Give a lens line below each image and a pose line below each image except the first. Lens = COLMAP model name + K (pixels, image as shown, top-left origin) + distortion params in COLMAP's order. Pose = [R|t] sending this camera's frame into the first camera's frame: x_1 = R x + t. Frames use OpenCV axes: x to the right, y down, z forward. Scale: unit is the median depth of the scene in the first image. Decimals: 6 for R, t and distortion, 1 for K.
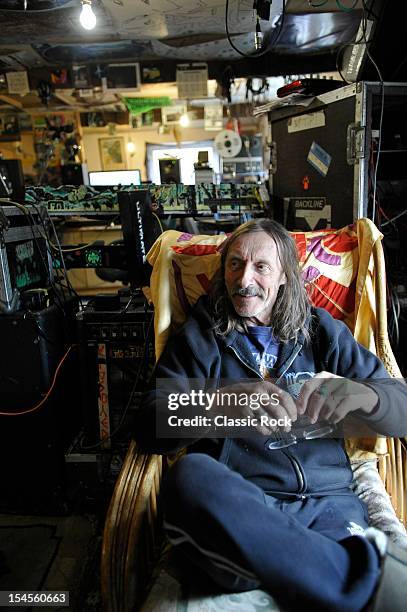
lens RADIAL K [[473.6, 0, 204.1], [0, 473.6, 307.0], [0, 0, 1]] dist [0.006770, 0.003108]
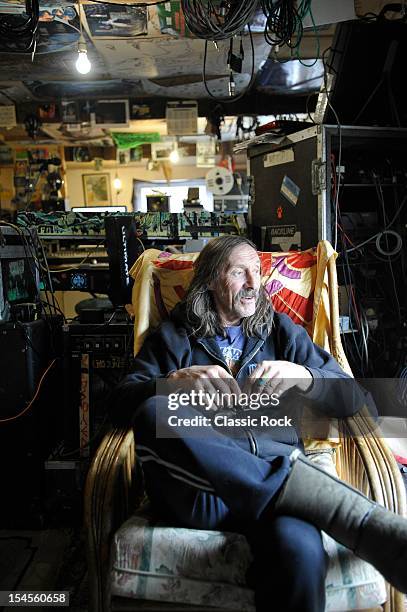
lens RADIAL K [[564.4, 0, 203.5], [0, 564.4, 306.0], [0, 0, 1]] dist [0.017754, -0.002580]
pose [[0.999837, 0.016468, 0.007441, 0.032937], [-0.015461, 0.992706, -0.119562, 0.099573], [-0.009355, 0.119427, 0.992799, -0.234259]]
